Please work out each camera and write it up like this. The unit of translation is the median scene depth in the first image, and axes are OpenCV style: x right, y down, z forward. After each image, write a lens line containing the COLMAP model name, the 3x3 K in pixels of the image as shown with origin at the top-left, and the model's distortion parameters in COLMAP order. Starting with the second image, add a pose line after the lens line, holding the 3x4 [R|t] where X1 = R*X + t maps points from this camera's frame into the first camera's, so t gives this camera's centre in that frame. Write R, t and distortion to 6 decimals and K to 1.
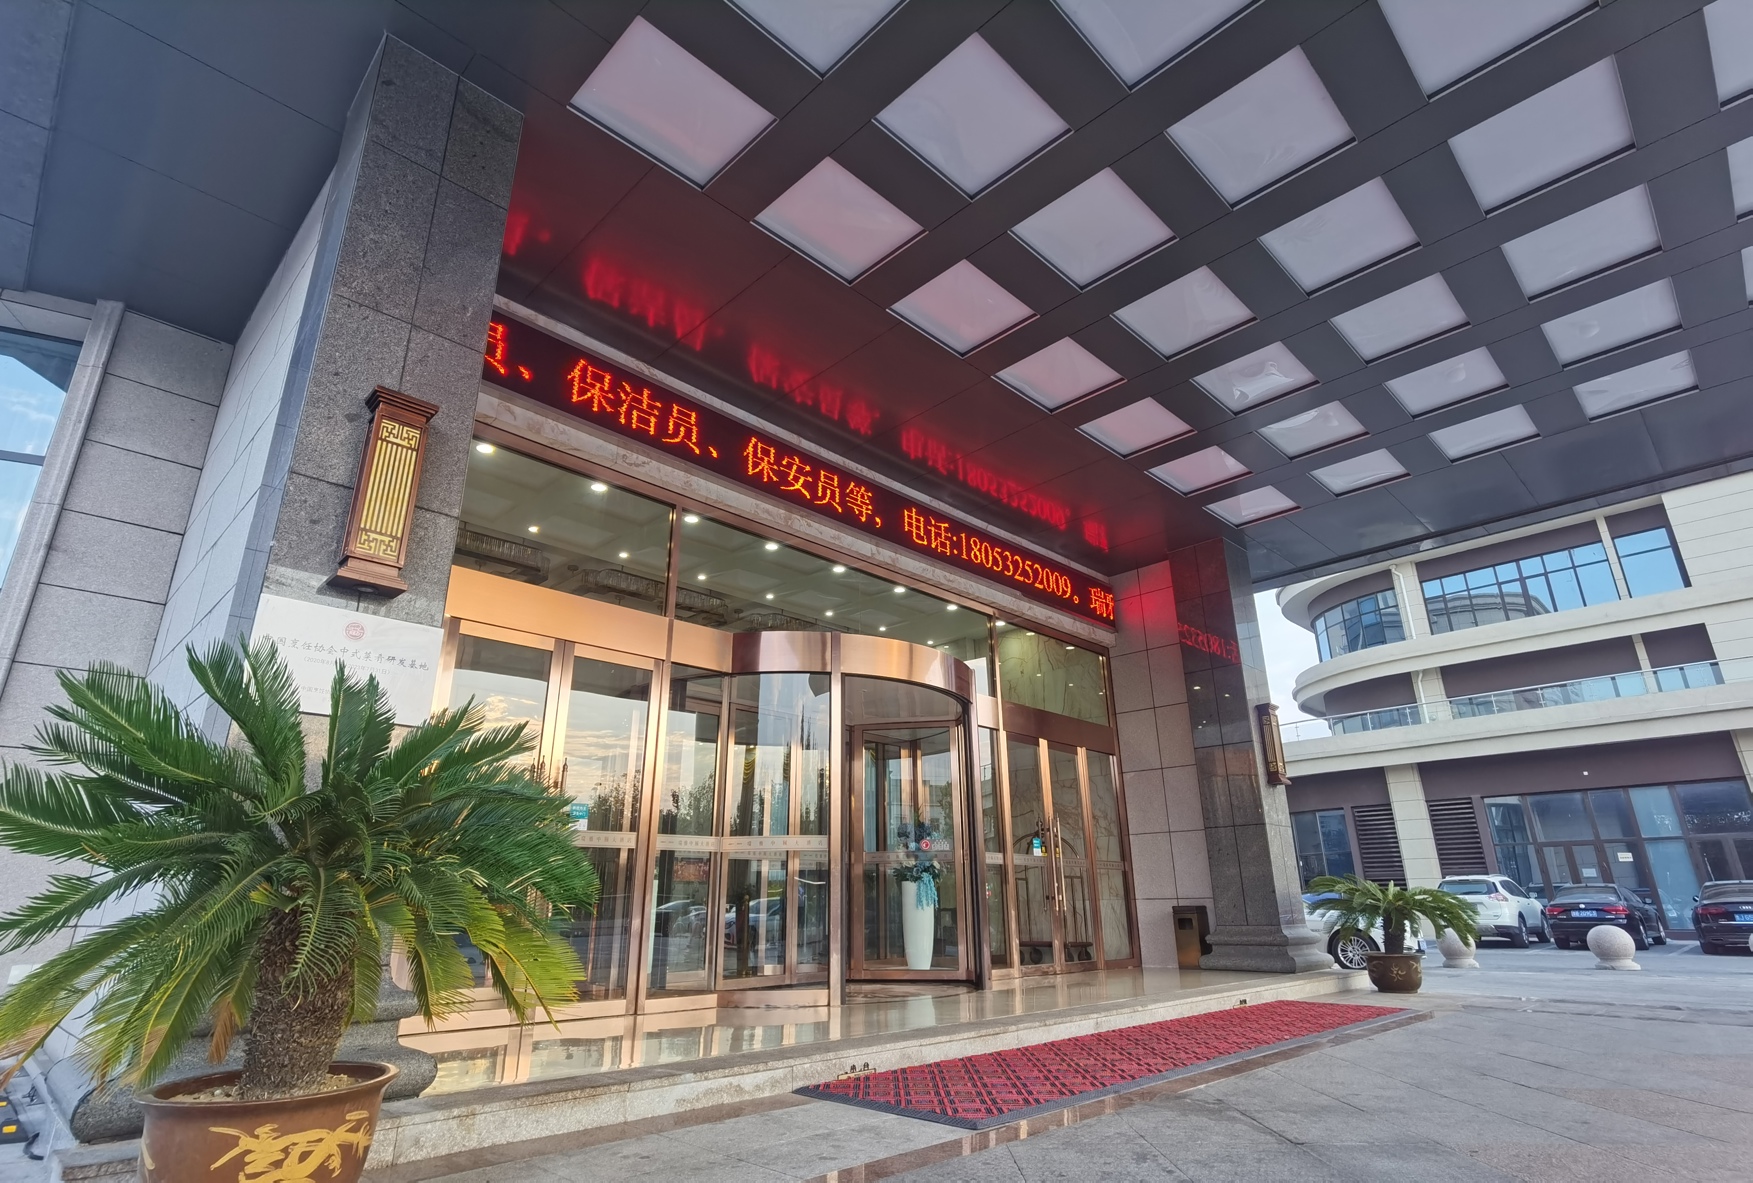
lens RADIAL K [[898.2, 0, 876.6], [0, 898.2, 594.3], [0, 0, 1]] dist [0.015519, -0.020511]
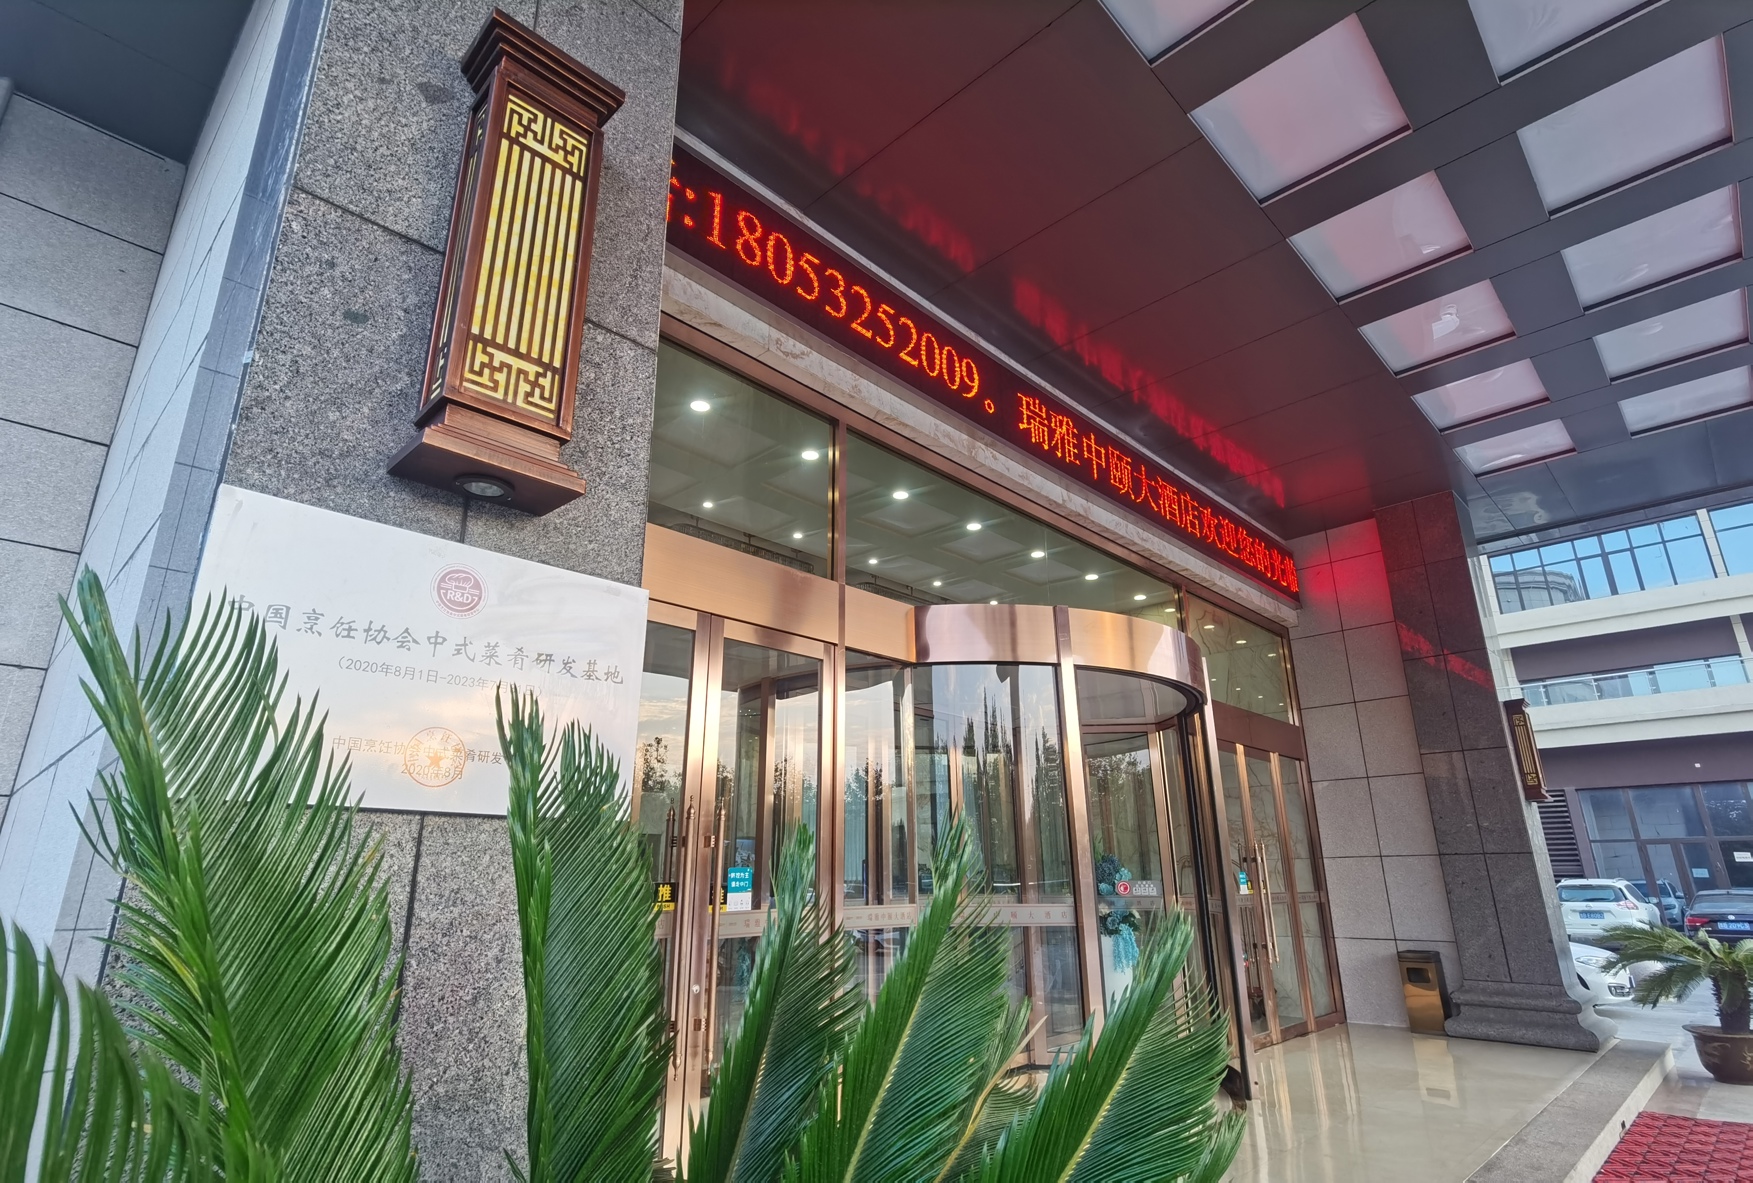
lens RADIAL K [[900.7, 0, 876.5], [0, 900.7, 591.5], [0, 0, 1]] dist [0.000924, -0.001221]
pose [[0.999857, 0.006863, 0.015458, -0.170886], [-0.007243, 0.999669, 0.024691, 0.012724], [-0.015283, -0.024800, 0.999576, 0.254779]]
